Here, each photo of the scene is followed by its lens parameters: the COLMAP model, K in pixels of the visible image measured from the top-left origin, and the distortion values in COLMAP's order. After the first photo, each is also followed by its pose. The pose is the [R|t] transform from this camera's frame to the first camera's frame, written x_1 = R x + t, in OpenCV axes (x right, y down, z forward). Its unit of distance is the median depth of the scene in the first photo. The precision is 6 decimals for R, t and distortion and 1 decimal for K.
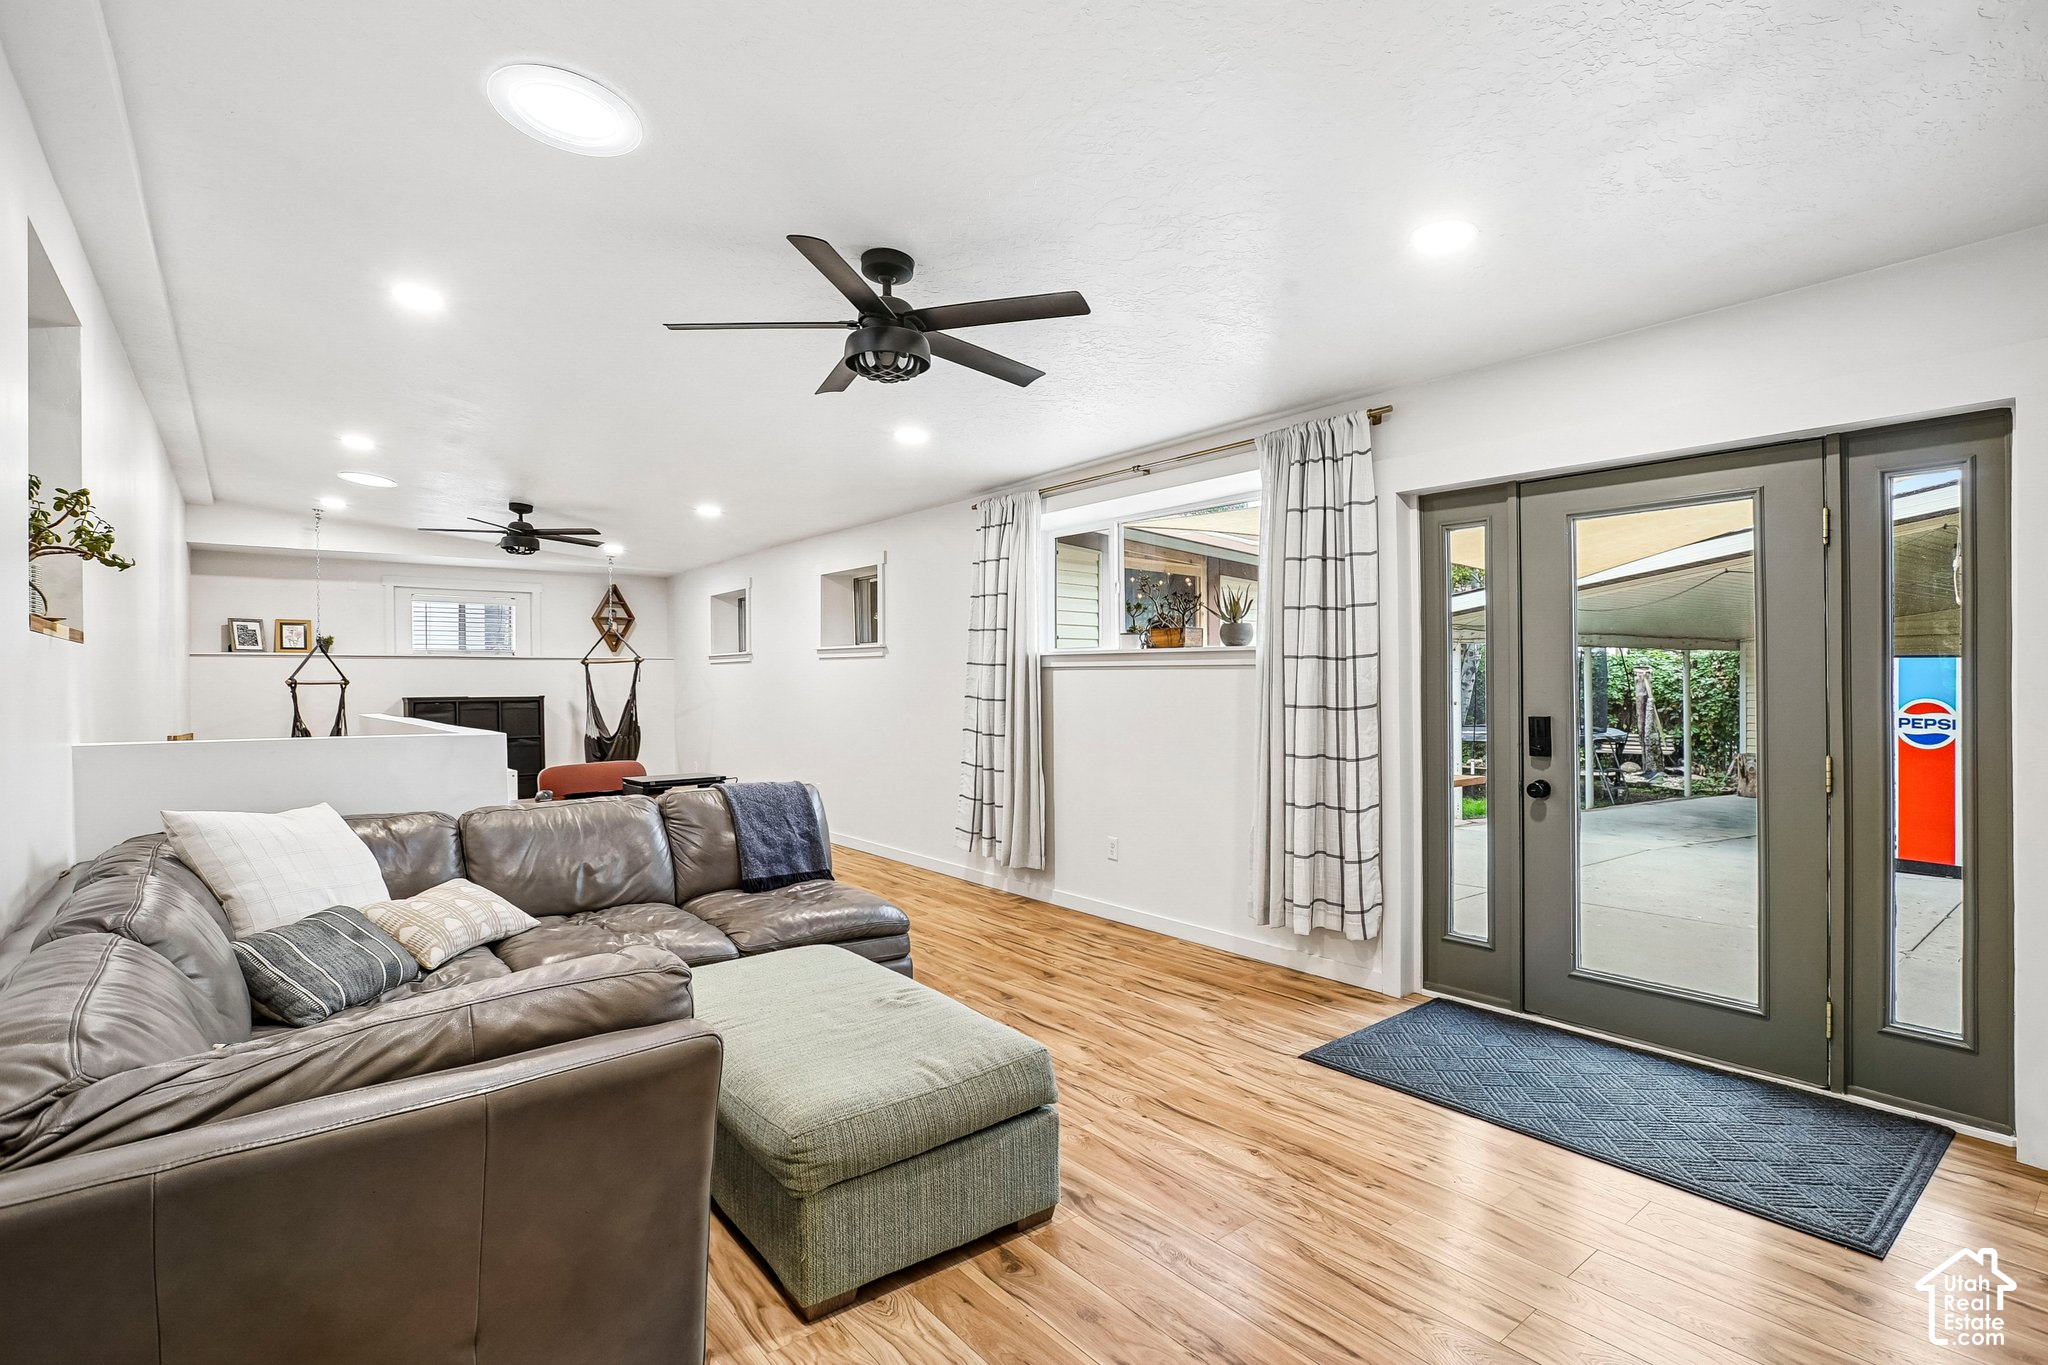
lens RADIAL K [[994.6, 0, 1030.7], [0, 994.6, 687.3], [0, 0, 1]] dist [-0.020835, 0.005468]
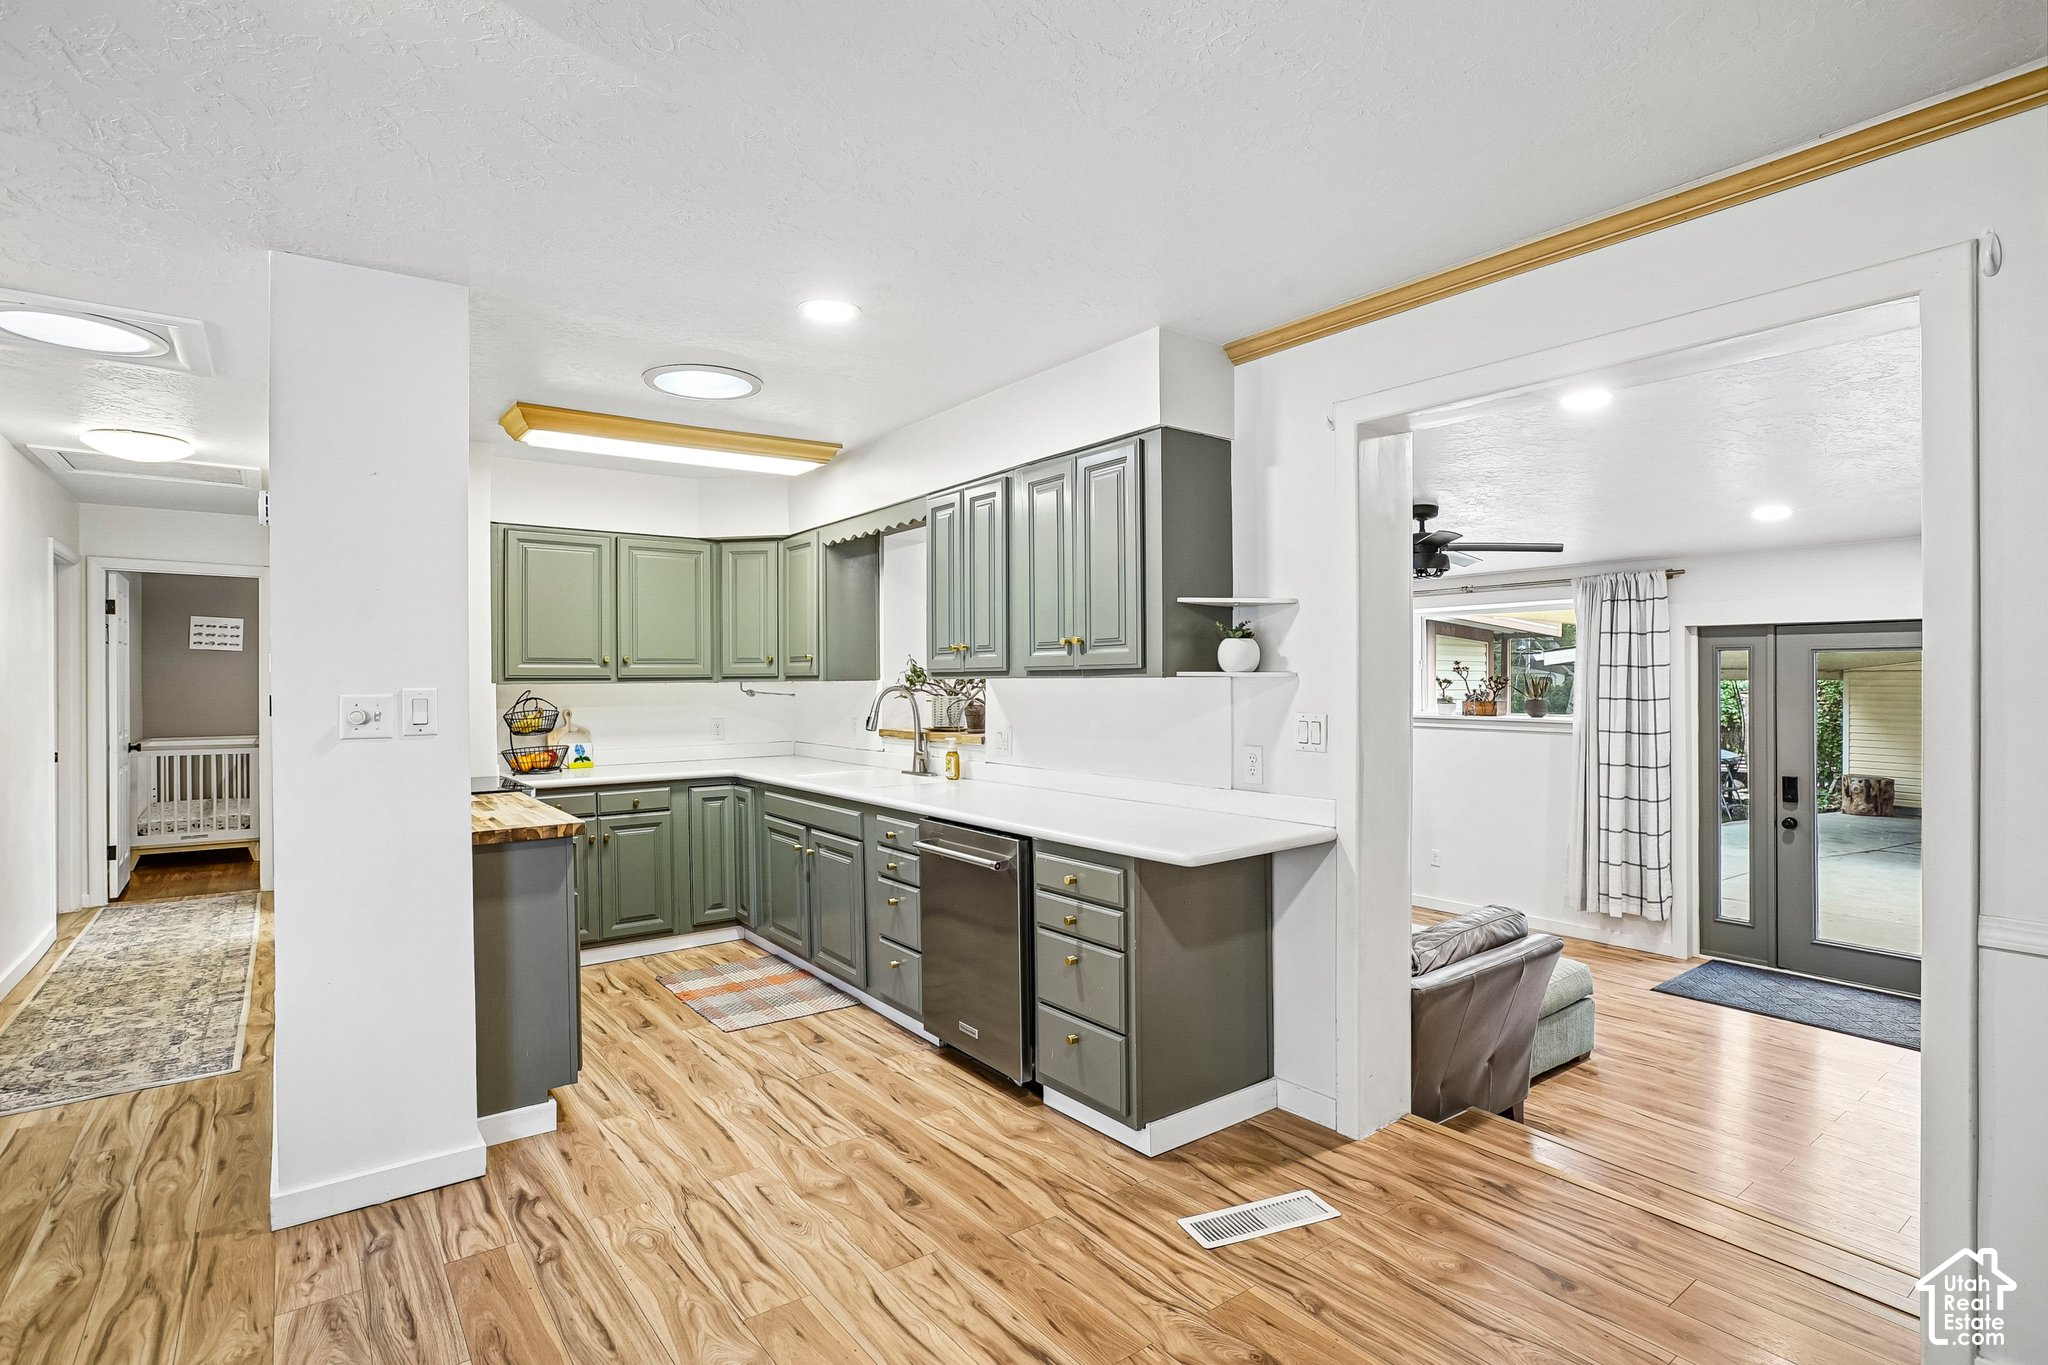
lens RADIAL K [[994.6, 0, 1044.7], [0, 994.6, 683.0], [0, 0, 1]] dist [-0.020835, 0.005468]
pose [[0.999446, 0.004386, -0.033003, -0.550032], [-0.004620, 0.999965, -0.007020, -0.091822], [0.032971, 0.007169, 0.999431, -0.531077]]
